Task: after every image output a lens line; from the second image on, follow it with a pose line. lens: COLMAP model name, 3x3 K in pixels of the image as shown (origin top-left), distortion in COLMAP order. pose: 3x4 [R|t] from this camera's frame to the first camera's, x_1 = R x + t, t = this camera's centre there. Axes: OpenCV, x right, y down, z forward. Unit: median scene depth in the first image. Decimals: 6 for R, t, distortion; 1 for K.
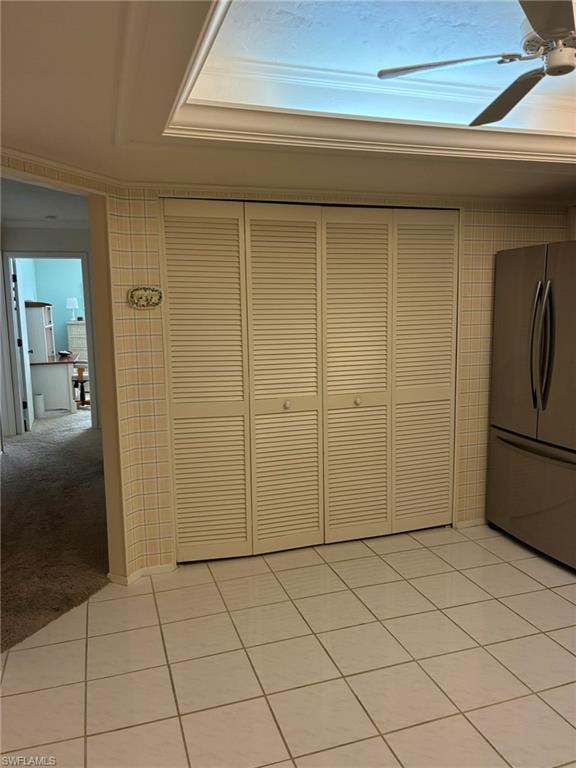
lens RADIAL K [[580.0, 0, 288.0], [0, 580.0, 384.0], [0, 0, 1]] dist [0.047424, -0.071690]
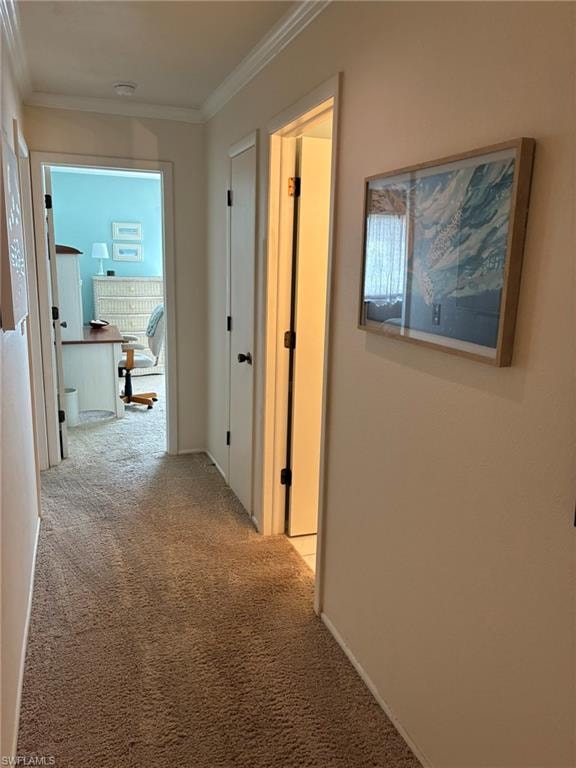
lens RADIAL K [[580.0, 0, 288.0], [0, 580.0, 384.0], [0, 0, 1]] dist [0.047424, -0.071690]
pose [[0.998583, 0.028101, 0.045201, -0.209448], [-0.031169, 0.997153, 0.068664, -0.040069], [-0.043143, -0.069976, 0.996615, 0.333386]]
